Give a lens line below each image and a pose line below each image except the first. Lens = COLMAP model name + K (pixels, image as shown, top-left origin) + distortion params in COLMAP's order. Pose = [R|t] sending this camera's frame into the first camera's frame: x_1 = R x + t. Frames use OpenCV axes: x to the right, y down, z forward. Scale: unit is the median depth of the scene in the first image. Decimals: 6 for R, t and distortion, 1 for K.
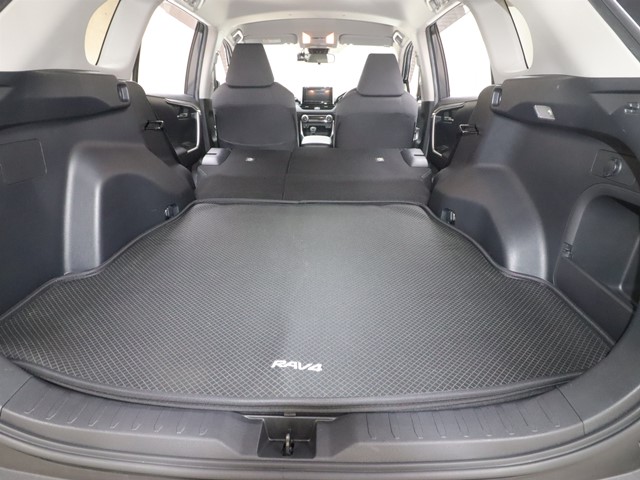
lens RADIAL K [[348.9, 0, 320.0], [0, 348.9, 240.0], [0, 0, 1]] dist [-0.022102, -0.002435]
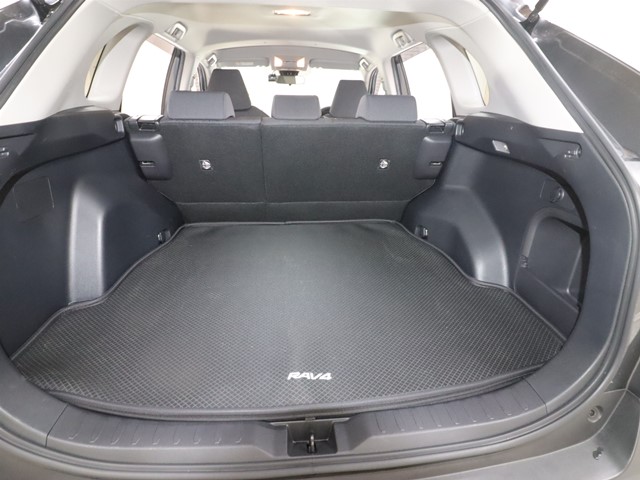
lens RADIAL K [[348.9, 0, 320.0], [0, 348.9, 240.0], [0, 0, 1]] dist [-0.022102, -0.002435]
pose [[0.994092, -0.034852, 0.102789, -0.105208], [0.037061, 0.999120, -0.019662, -0.048681], [-0.102014, 0.023356, 0.994509, -0.118715]]
